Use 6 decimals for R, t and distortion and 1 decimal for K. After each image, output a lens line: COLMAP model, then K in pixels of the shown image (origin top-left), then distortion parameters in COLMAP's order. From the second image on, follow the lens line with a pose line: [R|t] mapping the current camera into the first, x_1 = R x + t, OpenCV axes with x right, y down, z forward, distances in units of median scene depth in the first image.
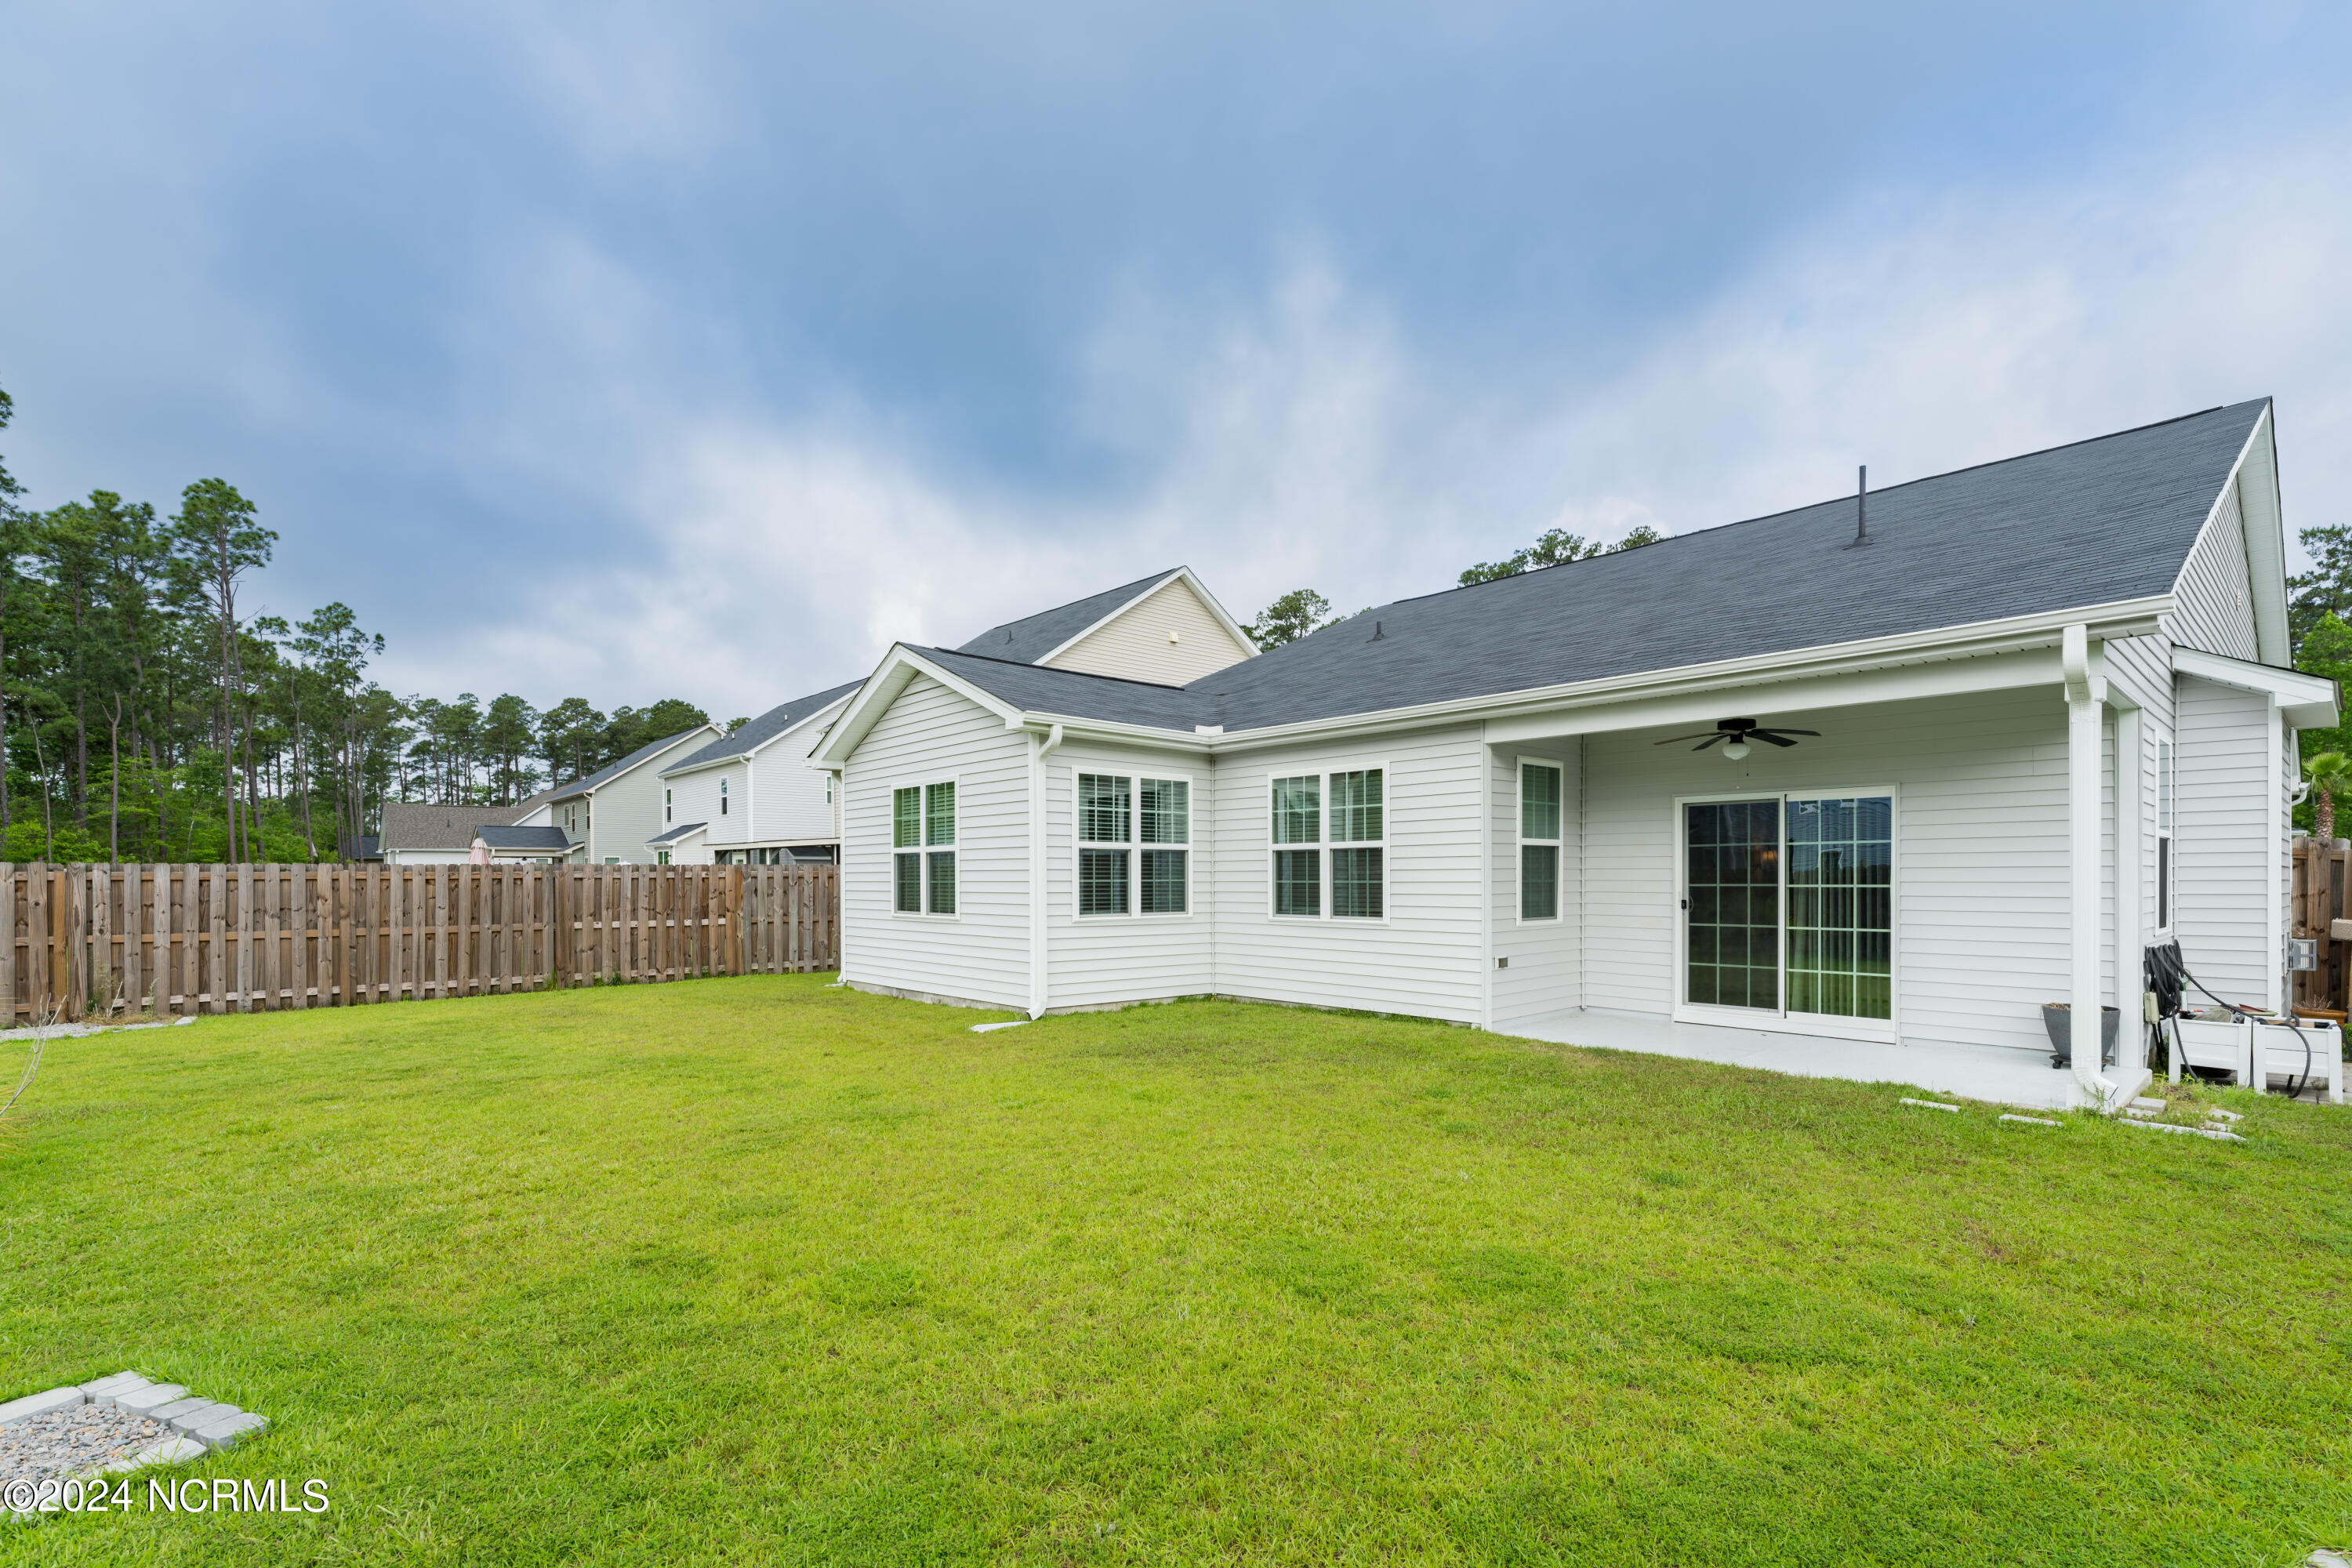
lens RADIAL K [[1075.4, 0, 1179.9], [0, 1075.4, 882.1], [0, 0, 1]] dist [-0.028875, 0.000001]
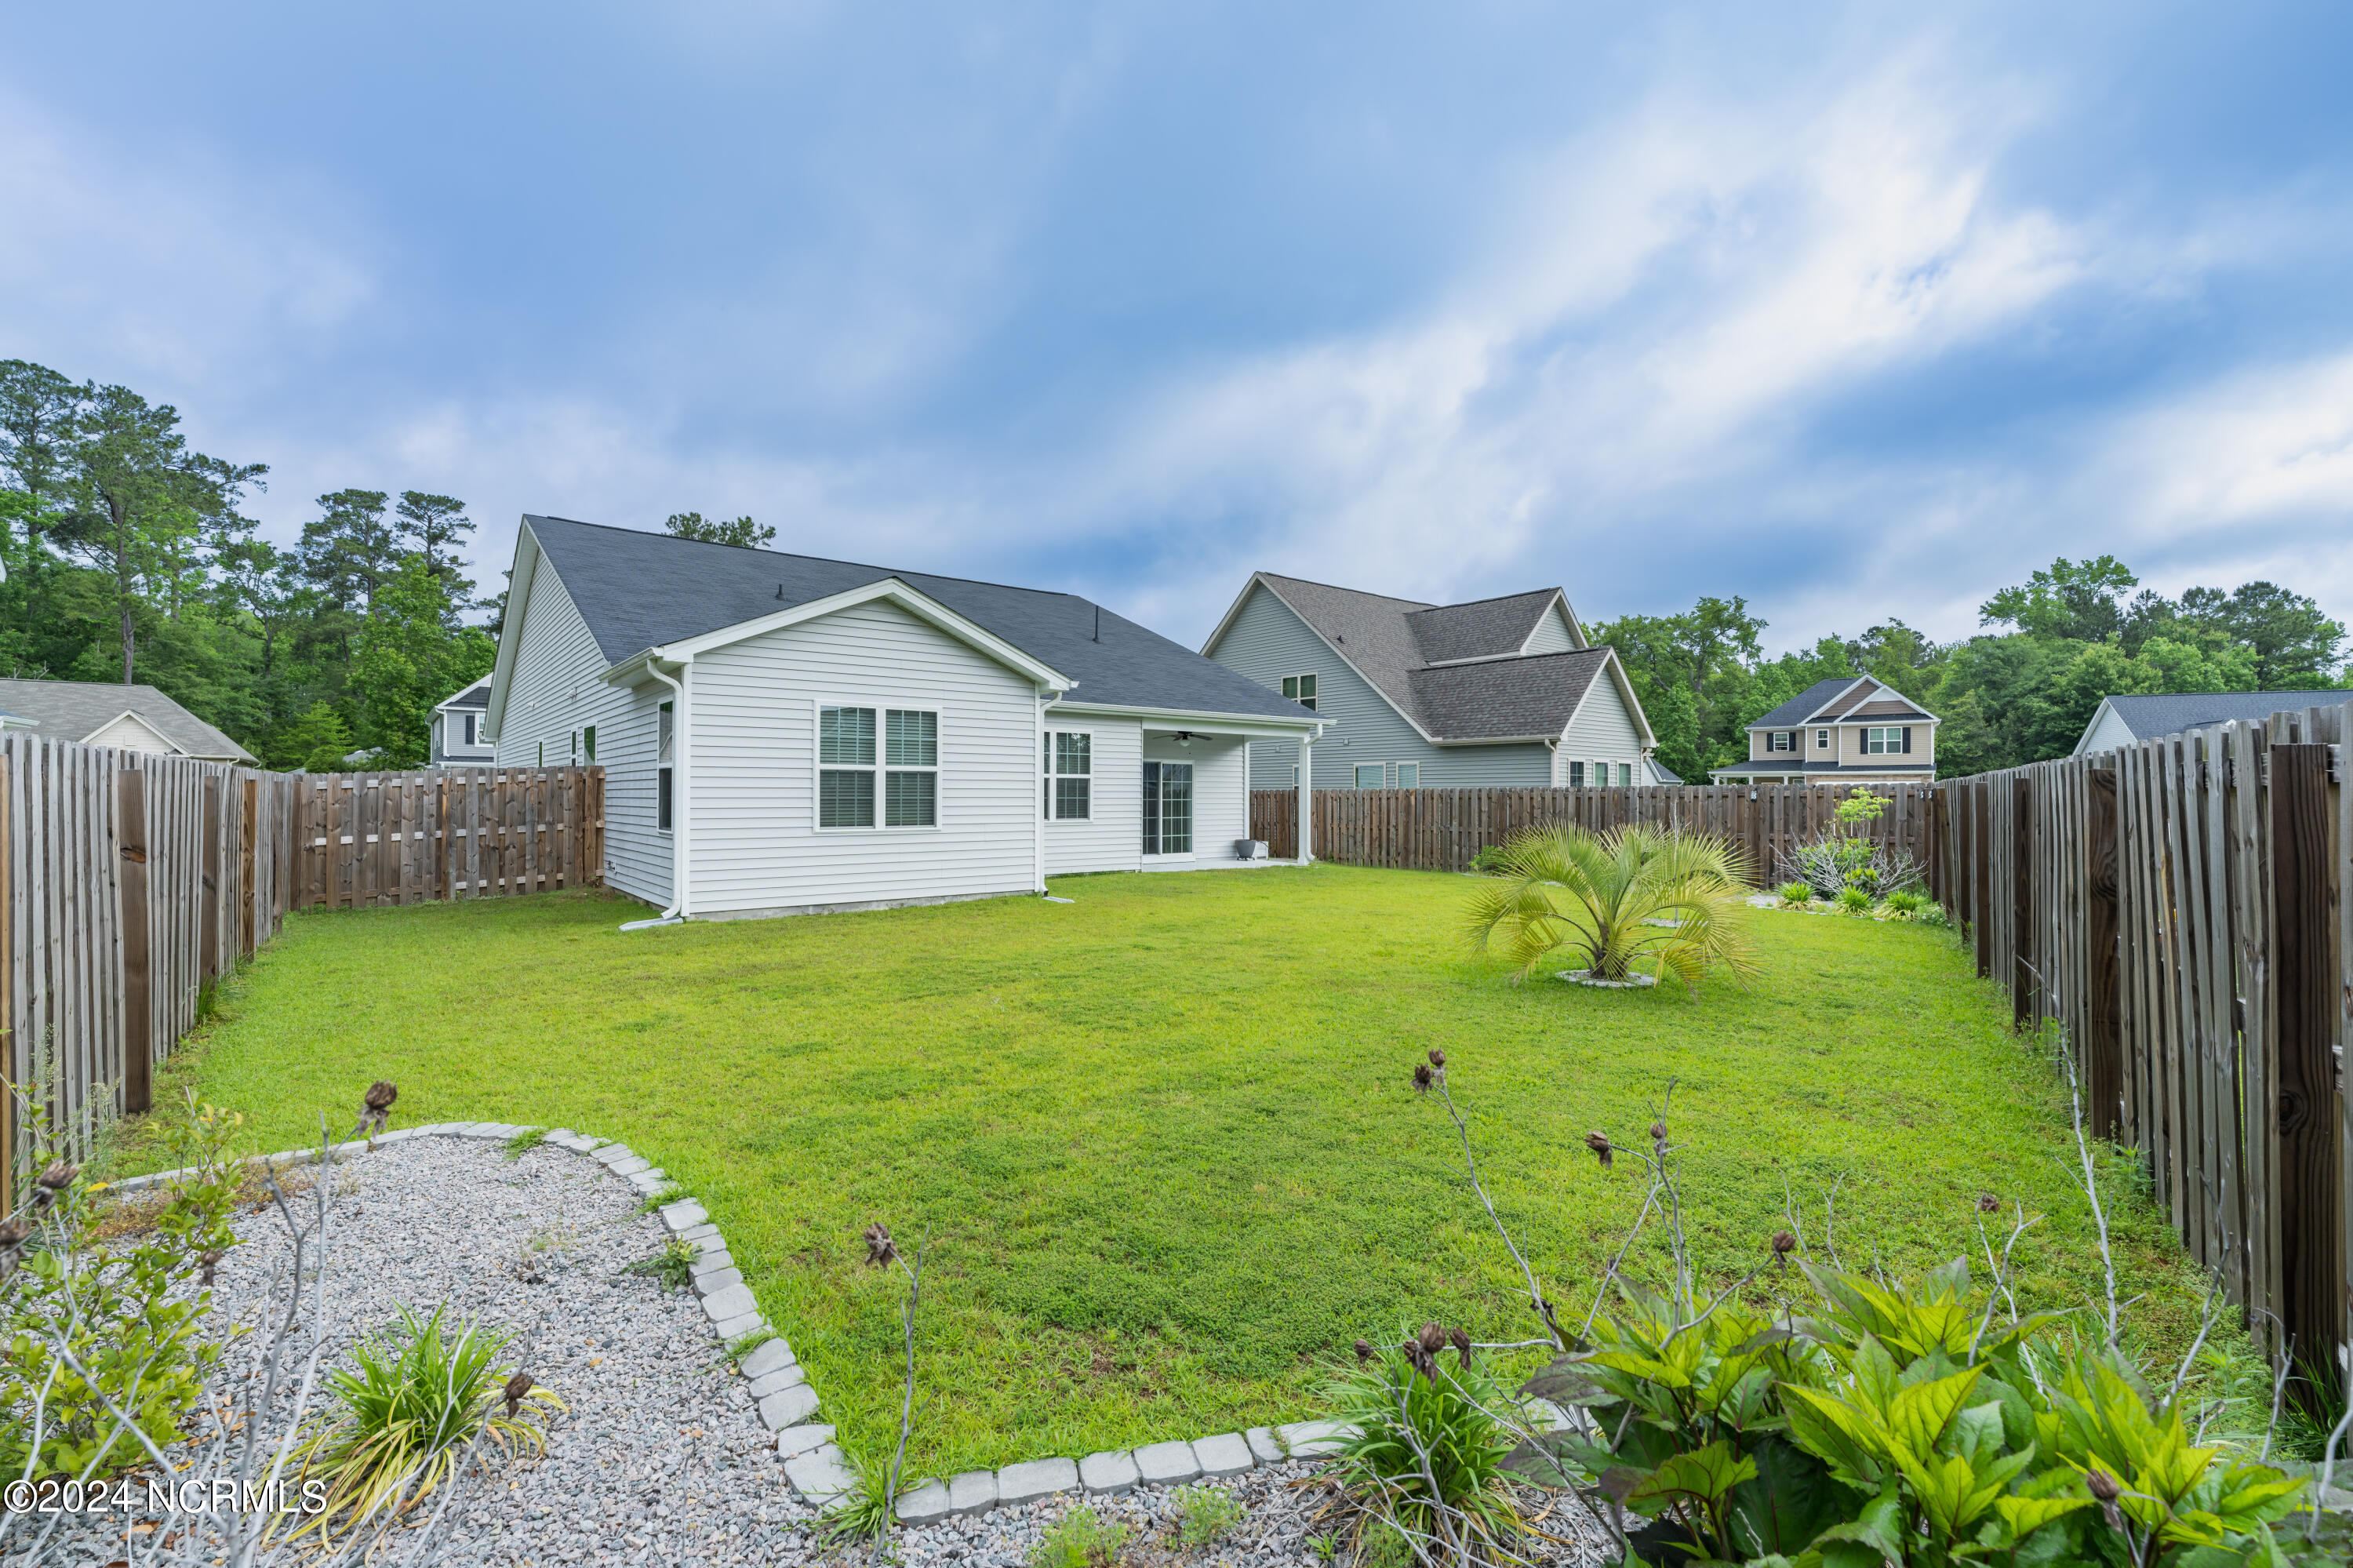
lens RADIAL K [[1053.9, 0, 1176.5], [0, 1053.9, 784.0], [0, 0, 1]] dist [-0.002023, -0.000255]
pose [[0.032277, 0.014428, 0.999375, -1.450694], [0.002296, 0.999892, -0.014510, 0.001588], [-0.999476, 0.002763, 0.032240, 0.756426]]
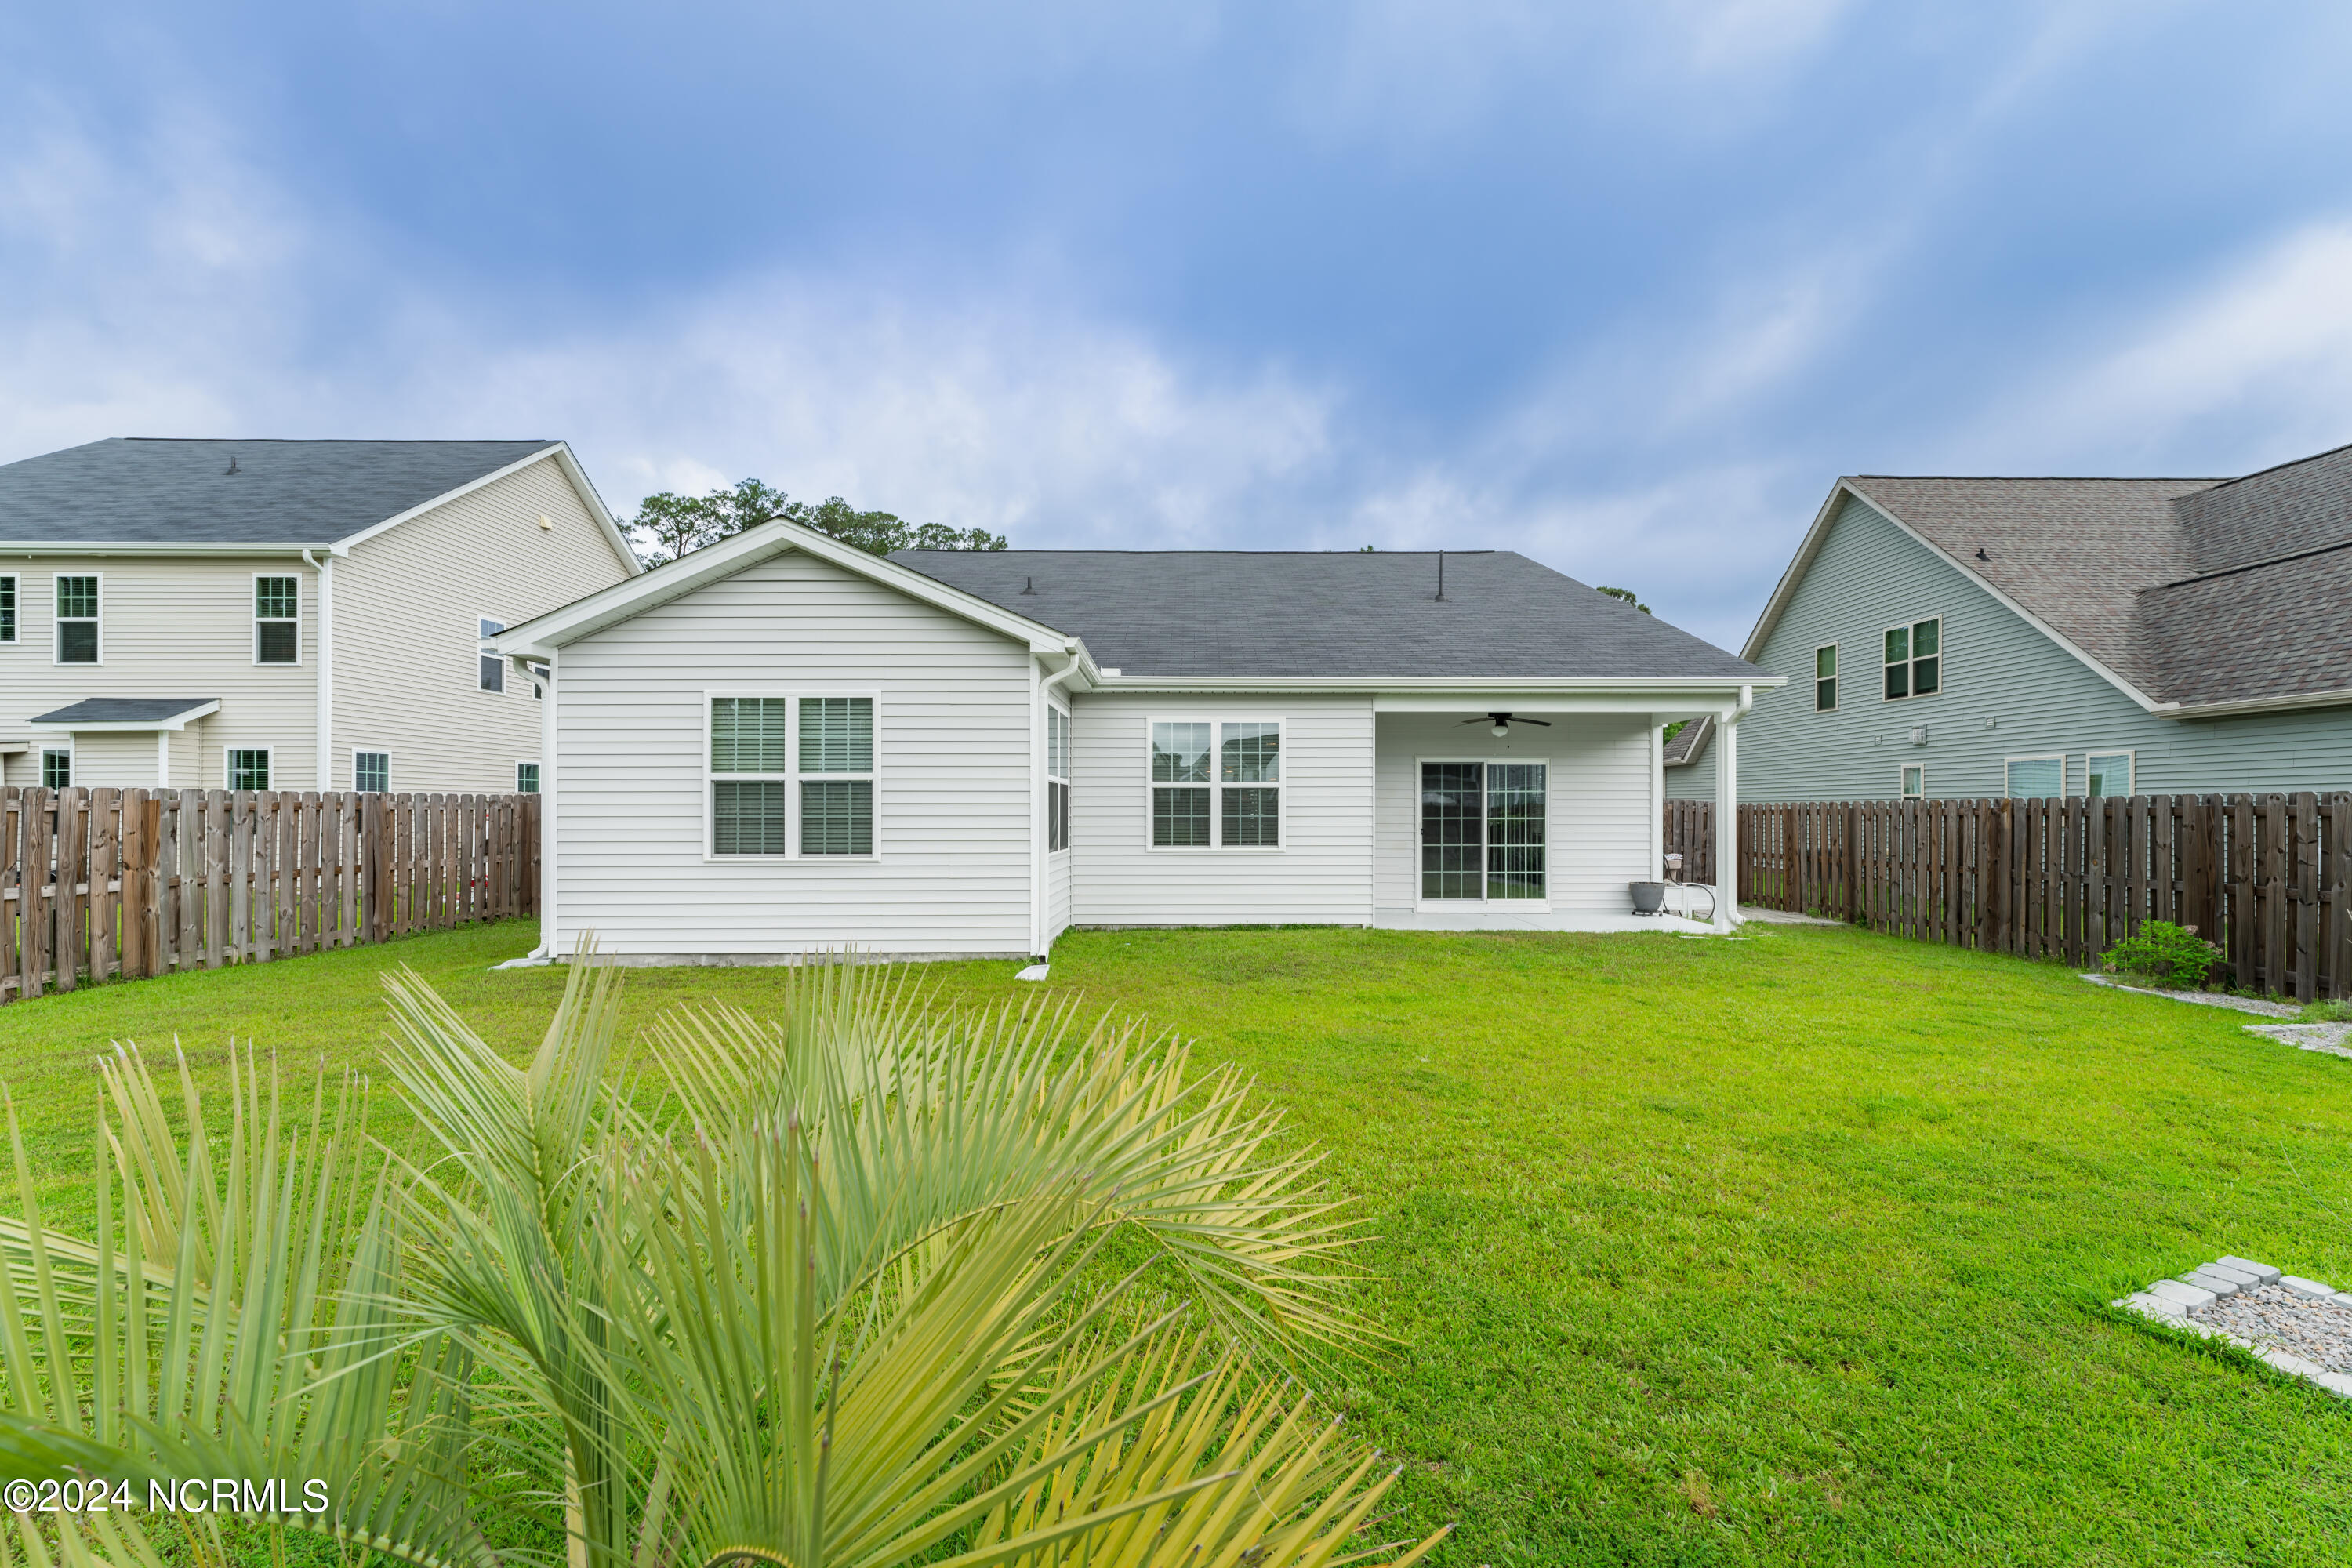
lens RADIAL K [[983.7, 0, 1176.2], [0, 983.7, 803.7], [0, 0, 1]] dist [-0.000530, 0.000196]
pose [[0.657332, 0.007429, 0.753564, -0.683805], [0.000210, 0.999950, -0.010041, -0.003152], [-0.753601, 0.006758, 0.657297, 0.337007]]
